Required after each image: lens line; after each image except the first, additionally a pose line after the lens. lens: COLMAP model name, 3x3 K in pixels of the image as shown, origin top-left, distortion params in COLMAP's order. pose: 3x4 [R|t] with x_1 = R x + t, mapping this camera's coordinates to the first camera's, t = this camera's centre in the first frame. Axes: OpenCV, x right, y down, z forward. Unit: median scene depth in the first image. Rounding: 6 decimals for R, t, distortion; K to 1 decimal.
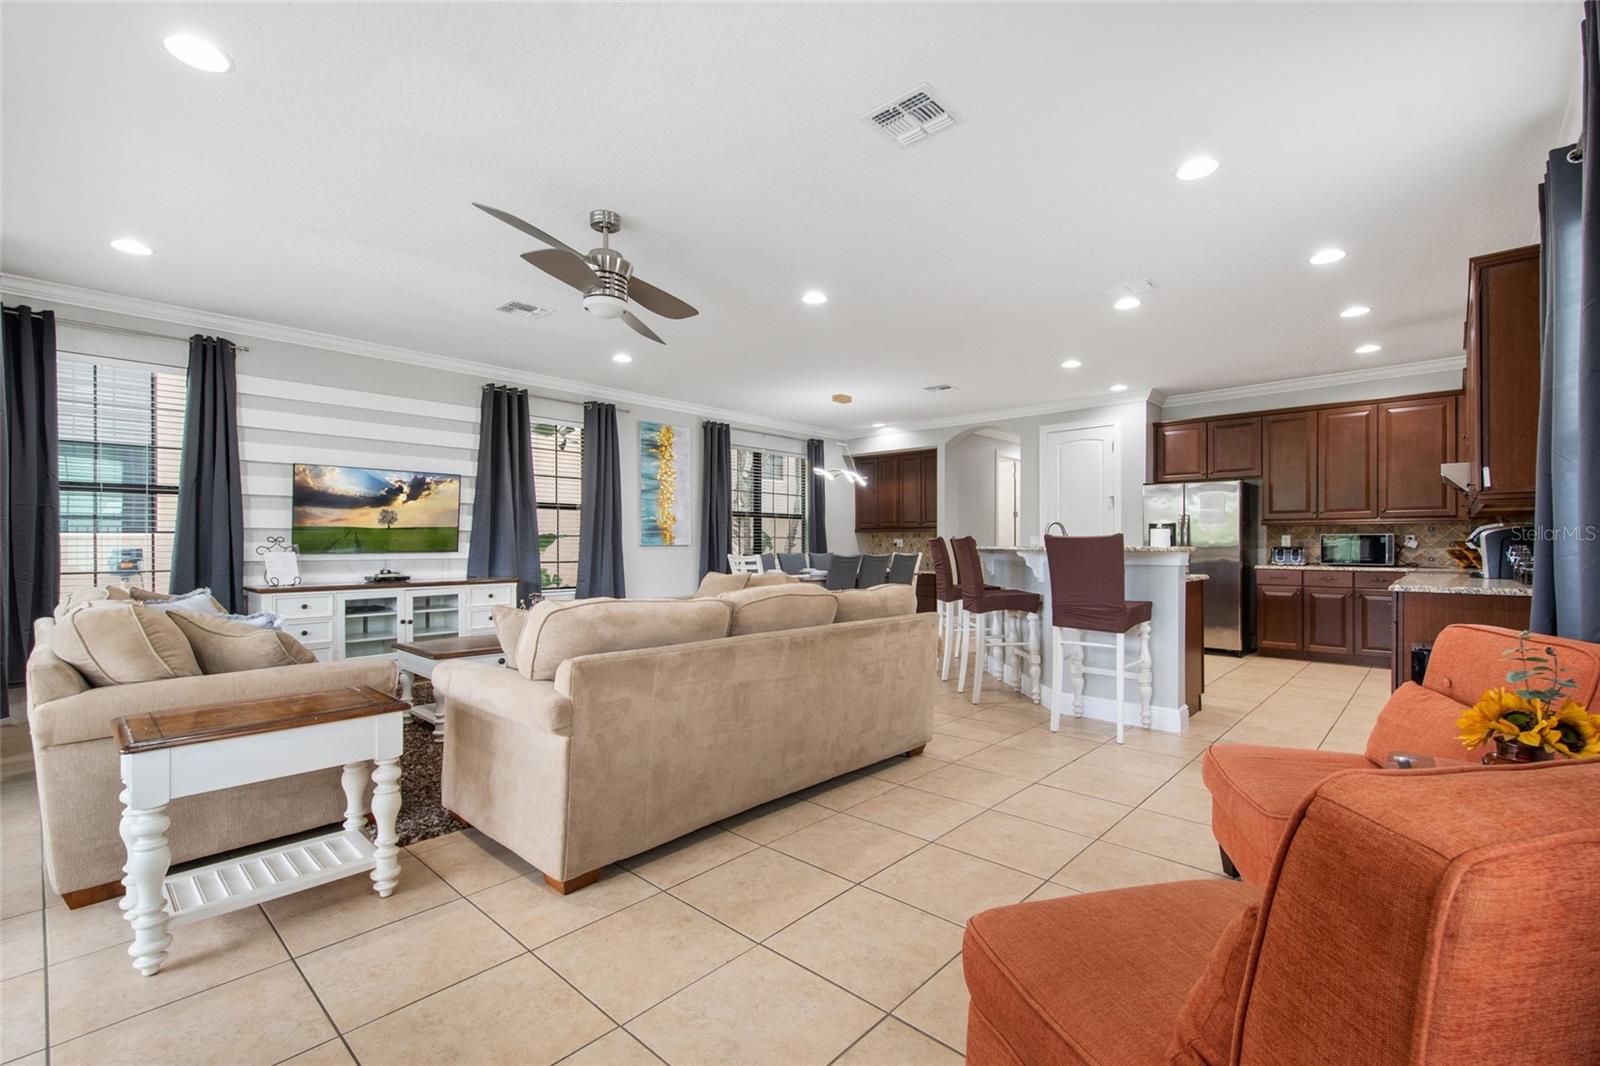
lens RADIAL K [[704.0, 0, 810.4], [0, 704.0, 542.0], [0, 0, 1]] dist [0.014797, -0.005705]
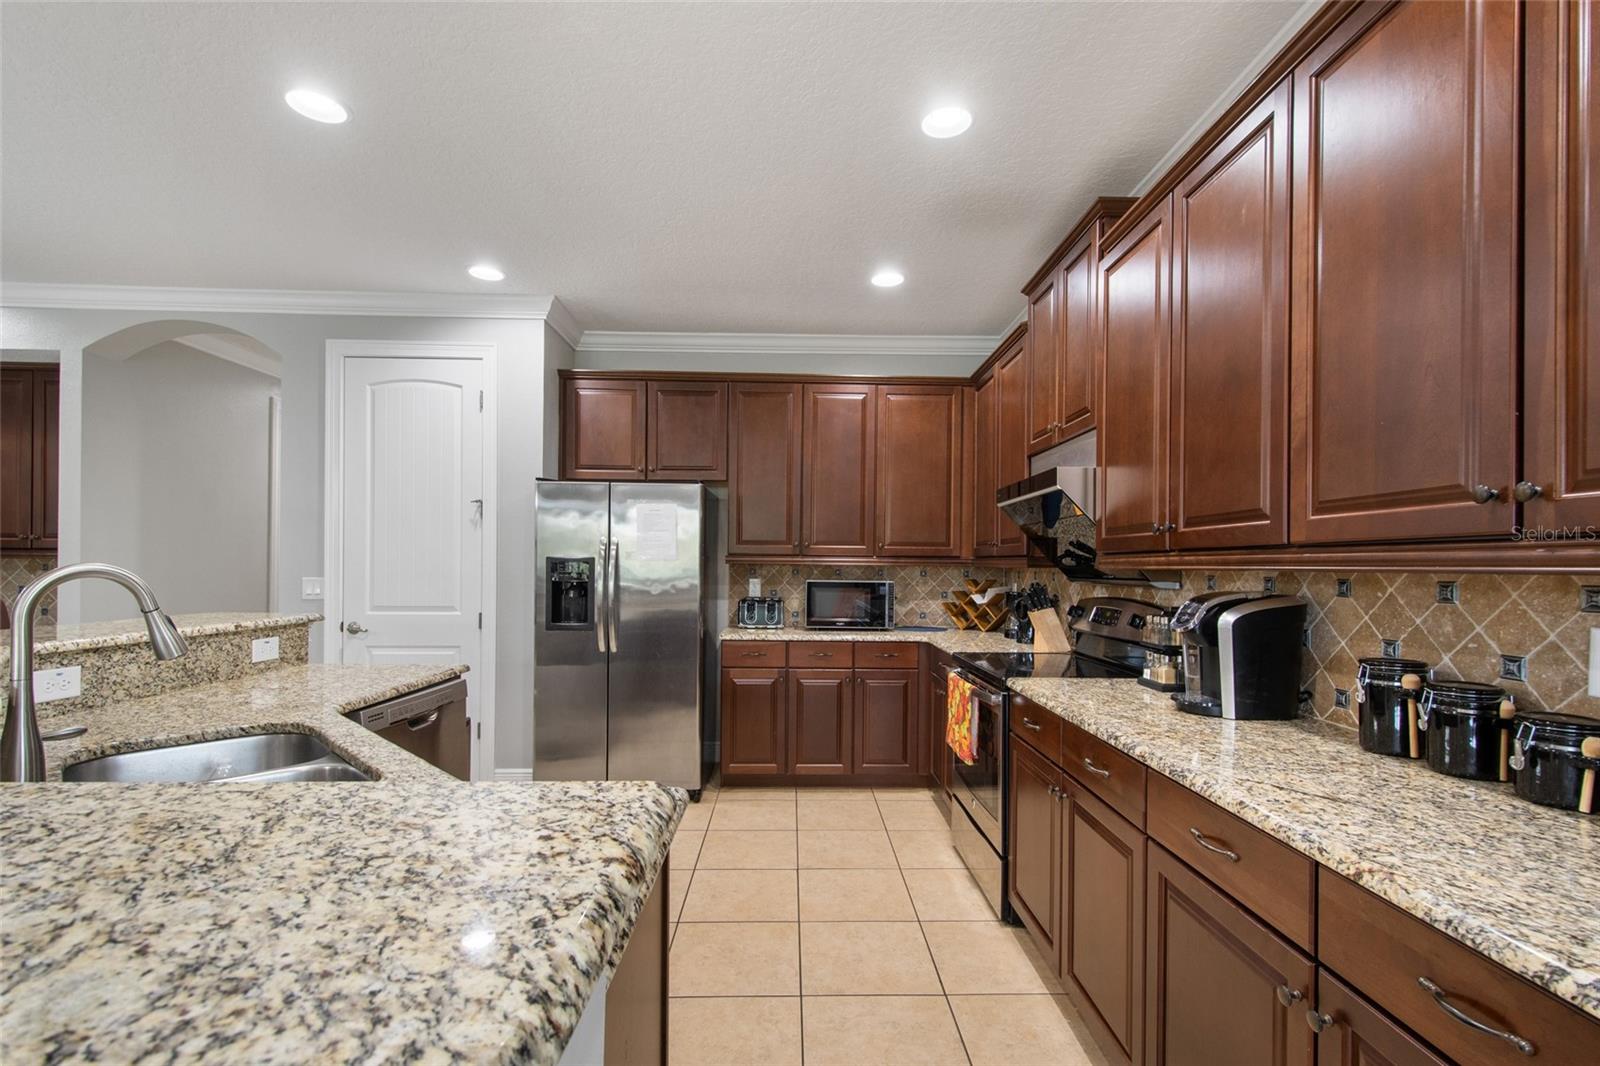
lens RADIAL K [[704.0, 0, 810.7], [0, 704.0, 567.8], [0, 0, 1]] dist [0.014797, -0.005705]
pose [[0.719401, 0.002727, 0.694589, 0.266925], [-0.012362, 0.999884, 0.008878, -0.025760], [-0.694484, -0.014973, 0.719352, 0.507344]]
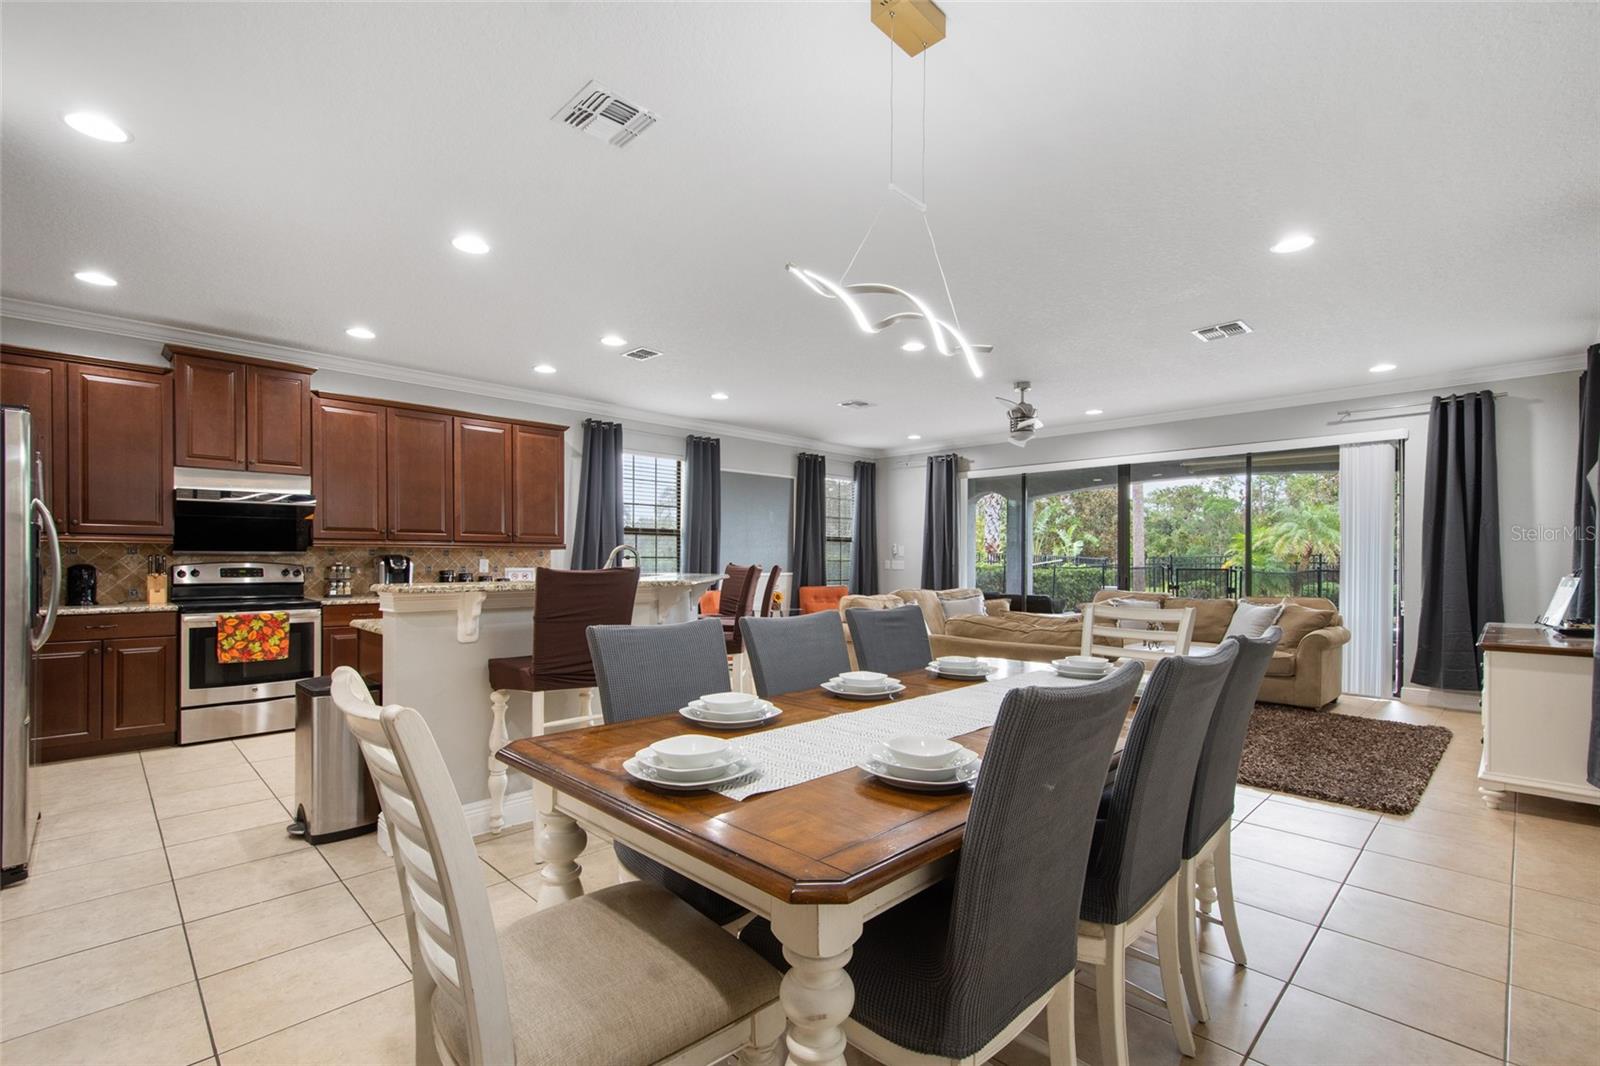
lens RADIAL K [[704.0, 0, 806.6], [0, 704.0, 560.4], [0, 0, 1]] dist [0.014797, -0.005705]
pose [[-0.998899, -0.004380, 0.046704, 0.073910], [-0.004616, 0.999977, -0.004935, -0.007975], [-0.046681, -0.005145, -0.998897, 1.359394]]
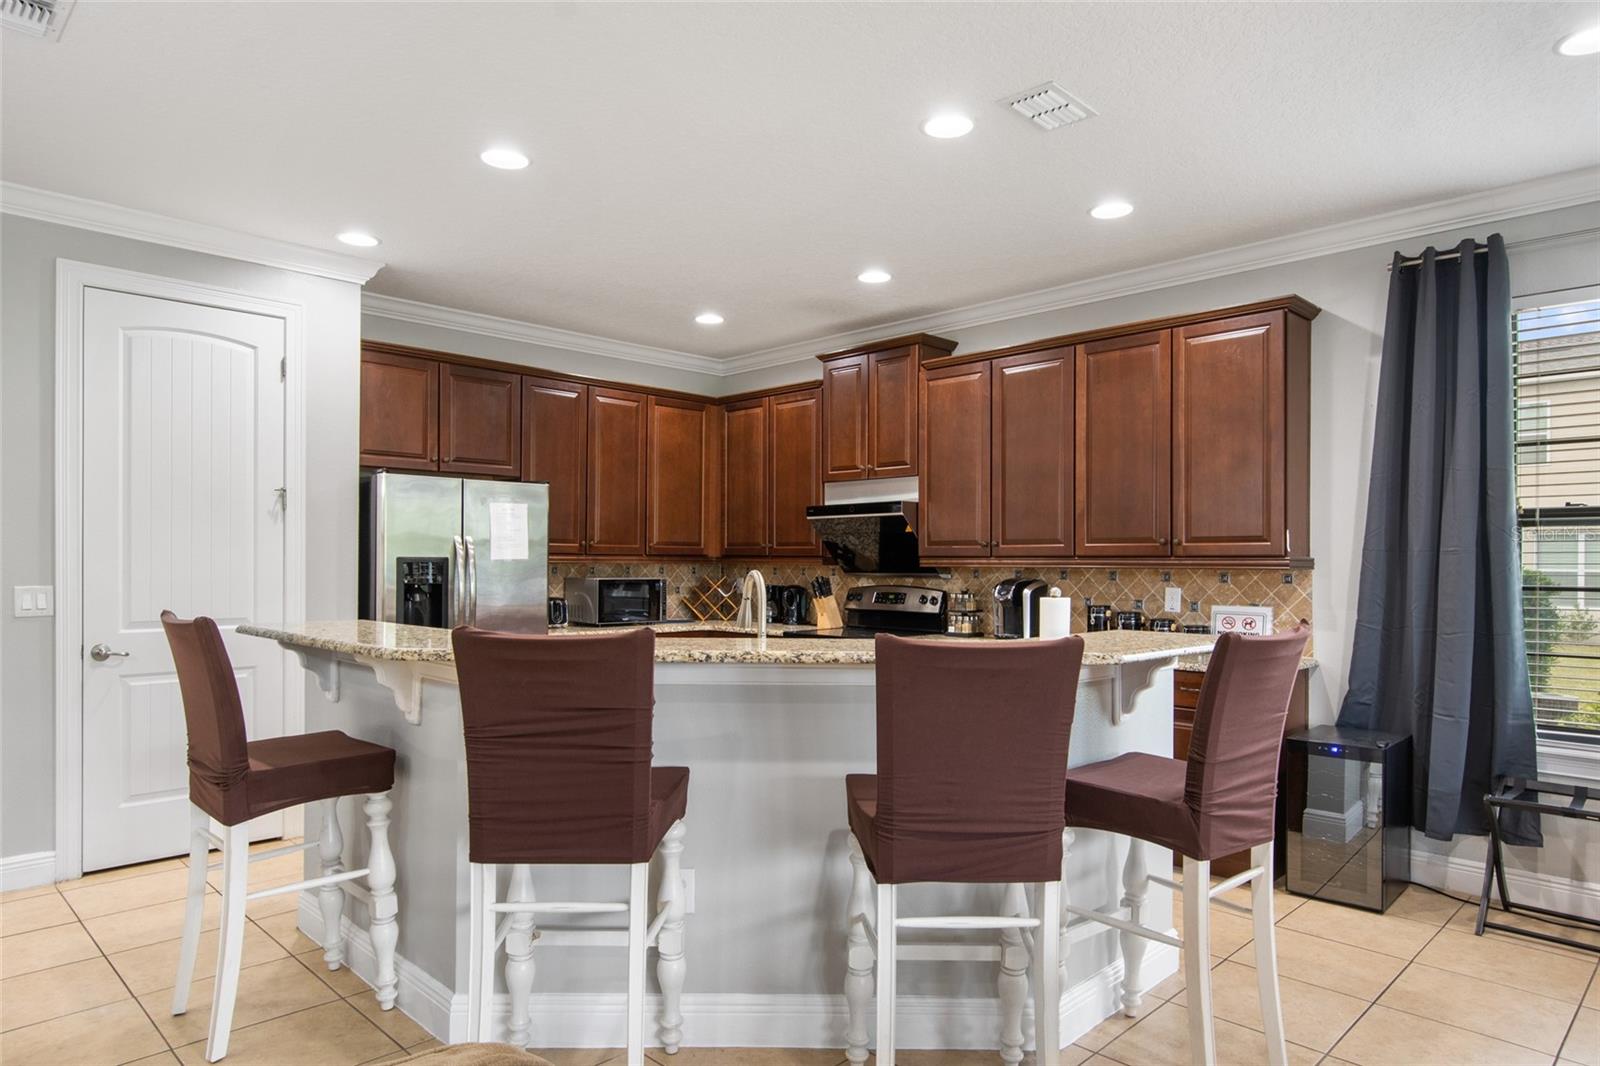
lens RADIAL K [[964.6, 0, 805.9], [0, 964.6, 561.6], [0, 0, 1]] dist [0.004103, -0.001946]
pose [[0.041679, -0.000558, 0.999131, -0.145031], [-0.011160, 0.999937, 0.001024, -0.027473], [-0.999069, -0.011193, 0.041670, 0.717169]]
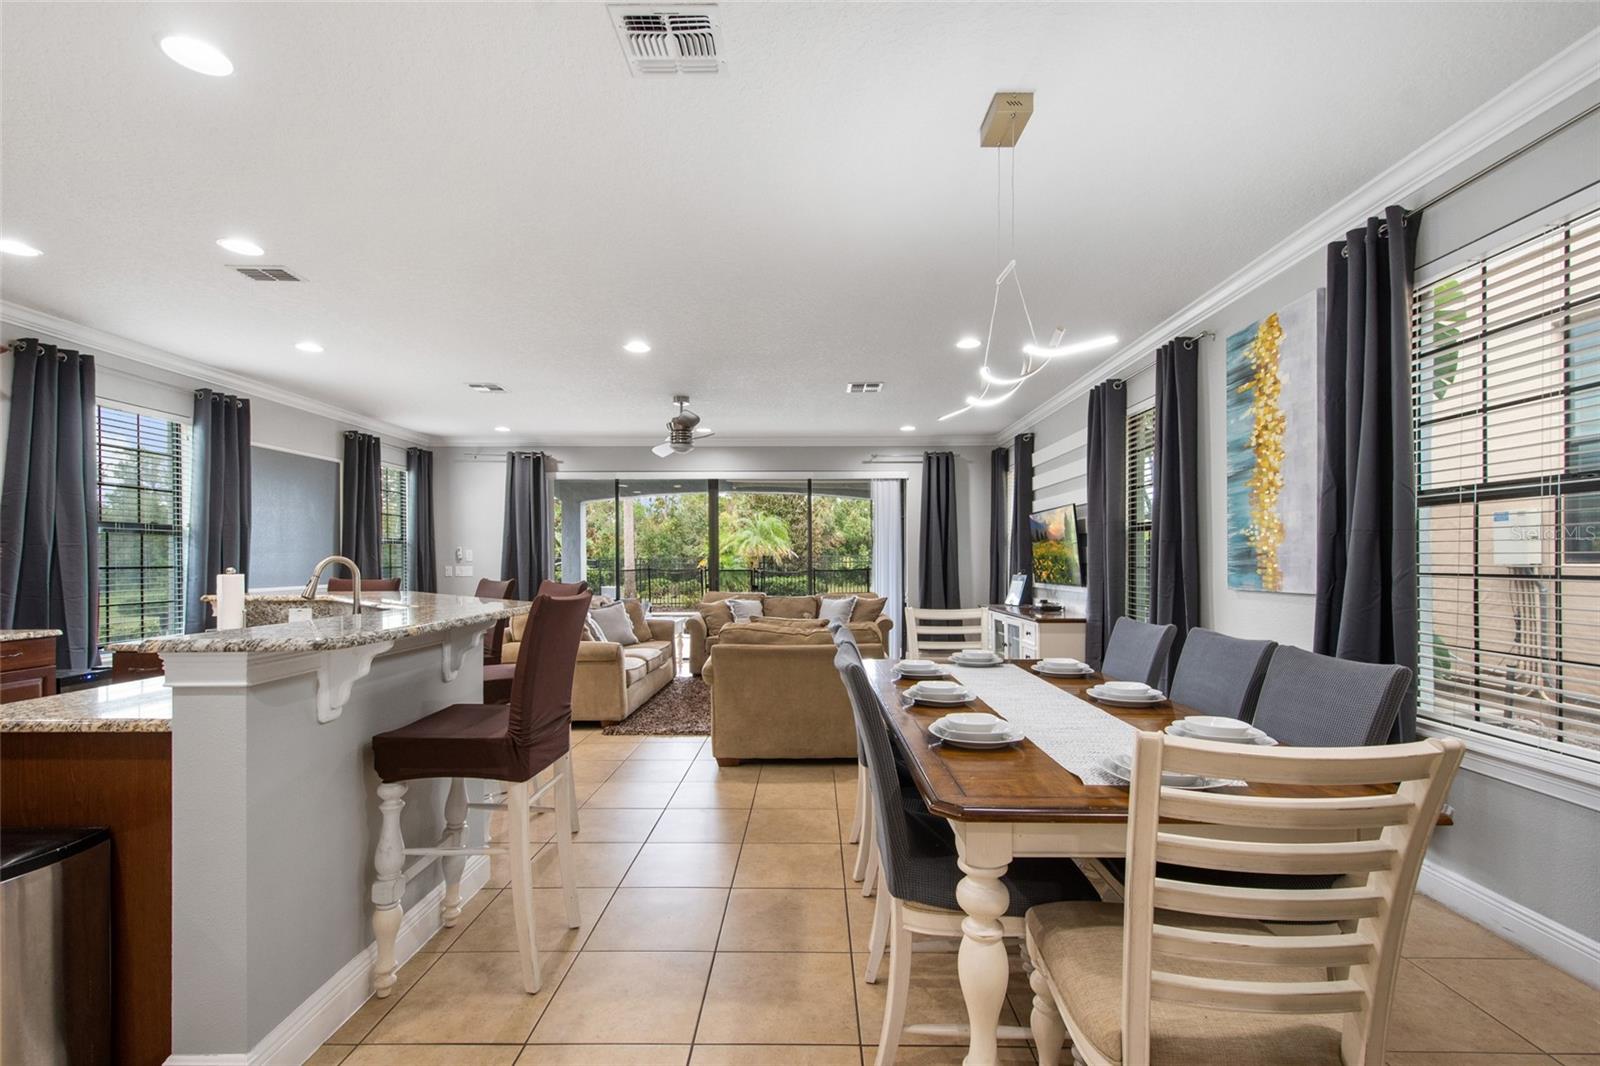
lens RADIAL K [[704.0, 0, 806.2], [0, 704.0, 563.5], [0, 0, 1]] dist [0.014797, -0.005705]
pose [[-0.743731, 0.006659, -0.668446, 0.335914], [0.007210, 0.999972, 0.001939, -0.017728], [0.668441, -0.003378, -0.743758, 1.265799]]
